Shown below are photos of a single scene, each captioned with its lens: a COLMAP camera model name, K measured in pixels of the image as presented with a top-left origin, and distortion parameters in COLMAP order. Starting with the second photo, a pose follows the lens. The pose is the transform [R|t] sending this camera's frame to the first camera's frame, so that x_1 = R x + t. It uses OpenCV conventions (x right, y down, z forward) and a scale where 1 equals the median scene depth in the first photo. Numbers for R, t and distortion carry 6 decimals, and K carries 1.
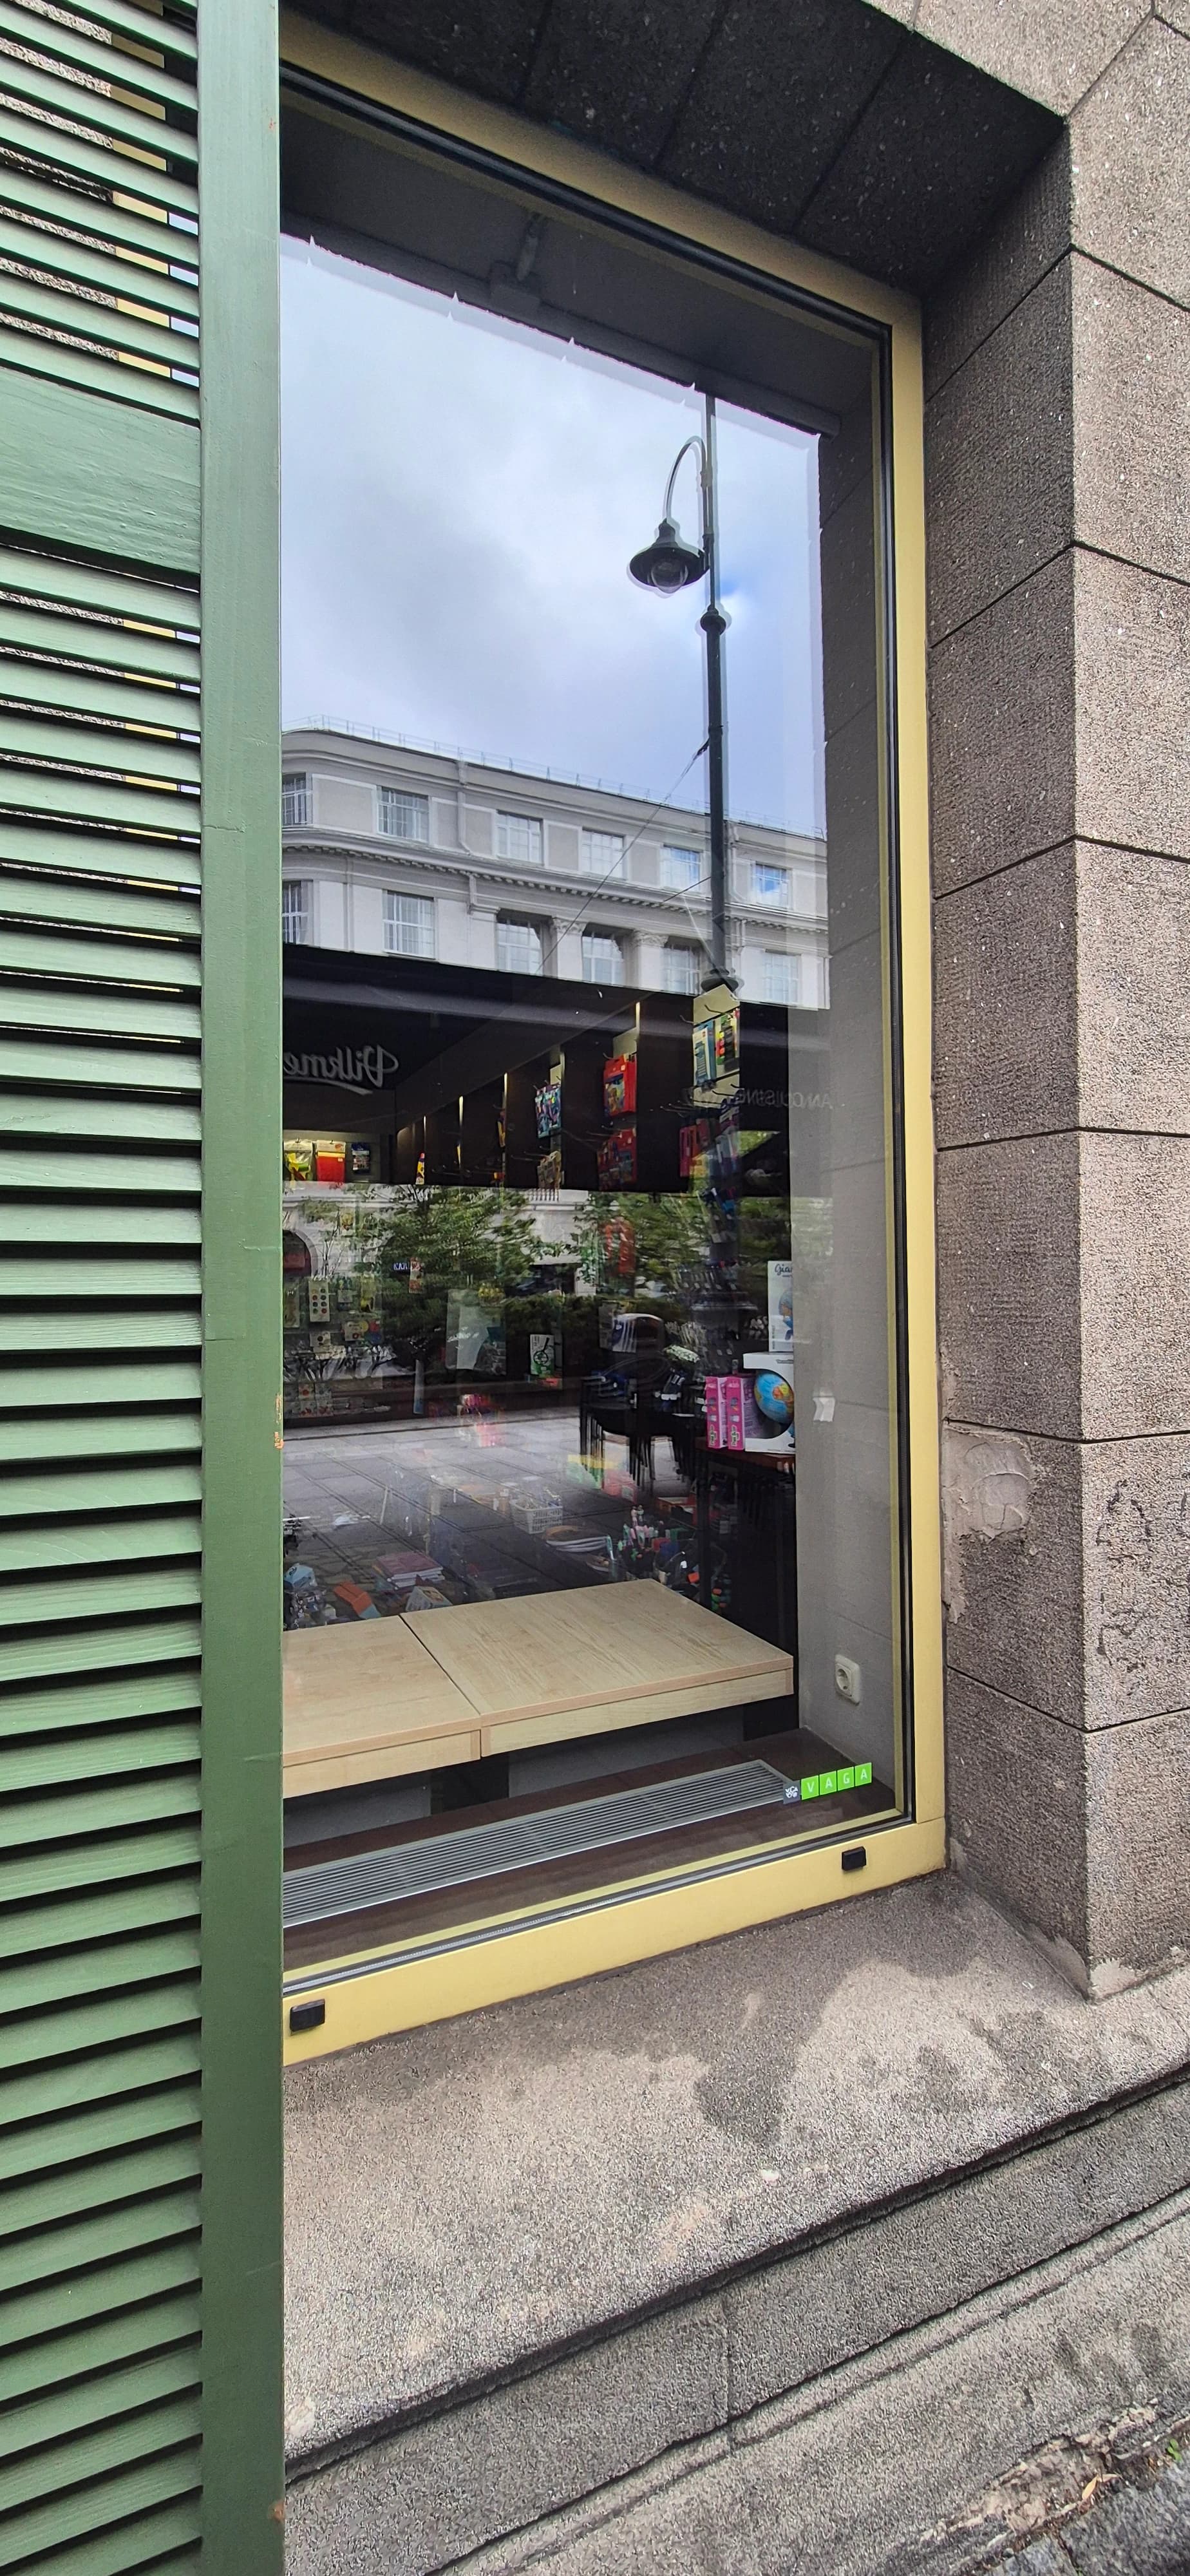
lens RADIAL K [[1047.5, 0, 608.9], [0, 1047.5, 1262.1], [0, 0, 1]] dist [0.001634, -0.000019]
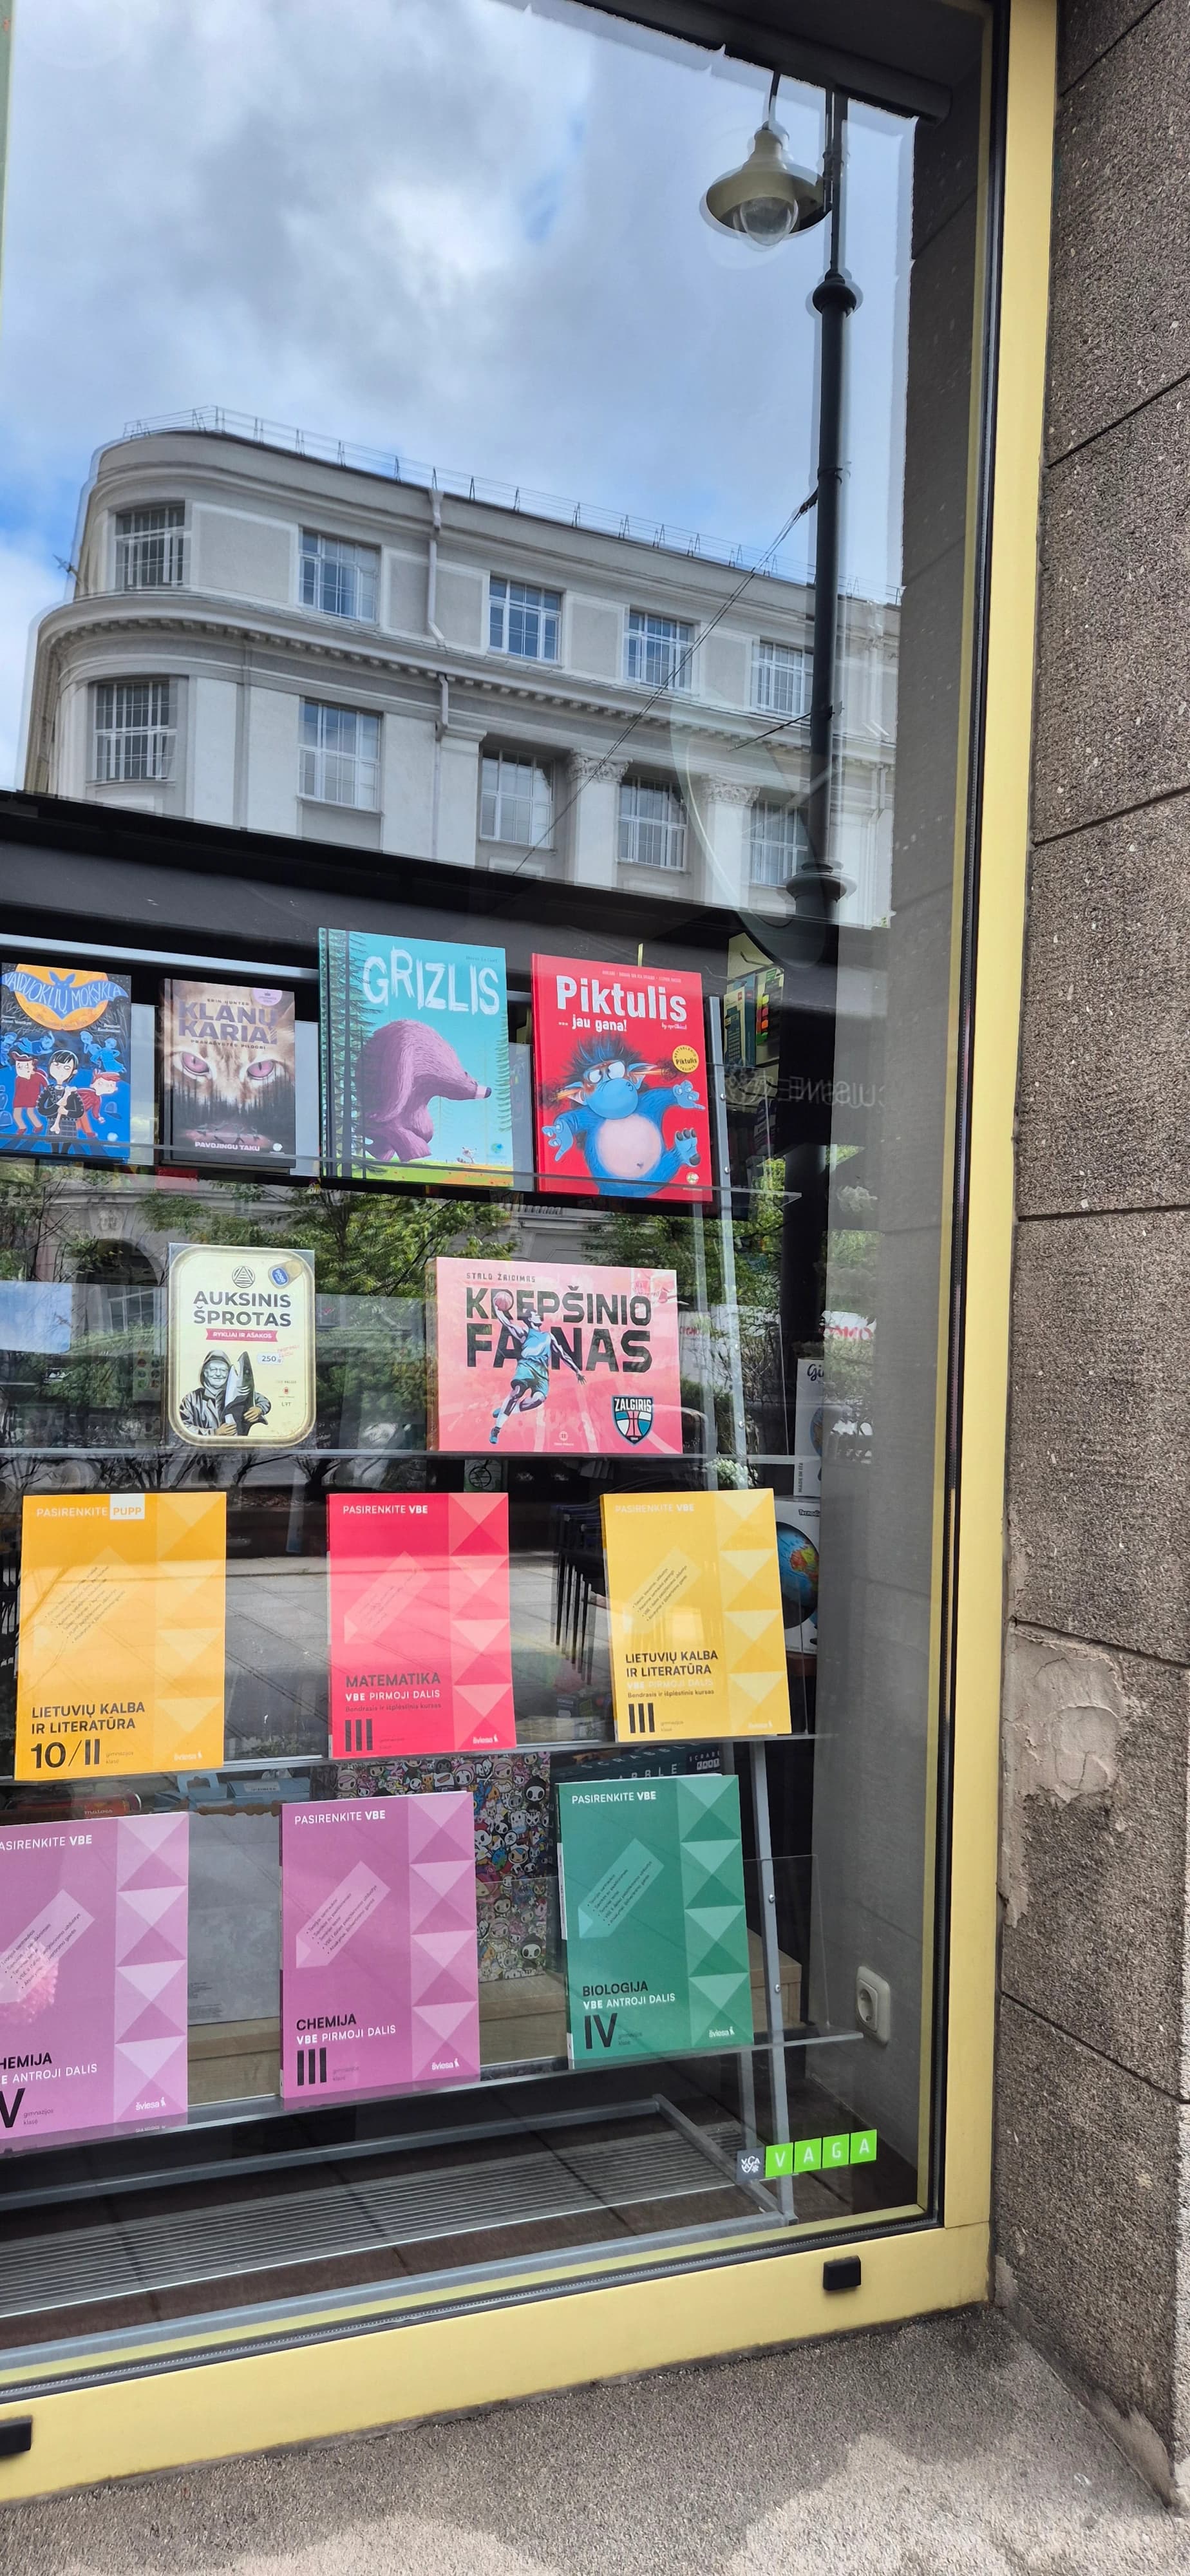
lens RADIAL K [[1707.4, 0, 585.7], [0, 1707.4, 1299.2], [0, 0, 1]] dist [0.076126, -0.064967]
pose [[0.998262, 0.047031, -0.035507, 0.077730], [-0.047278, 0.998863, -0.006133, -0.035576], [0.035178, 0.007801, 0.999351, -0.113314]]
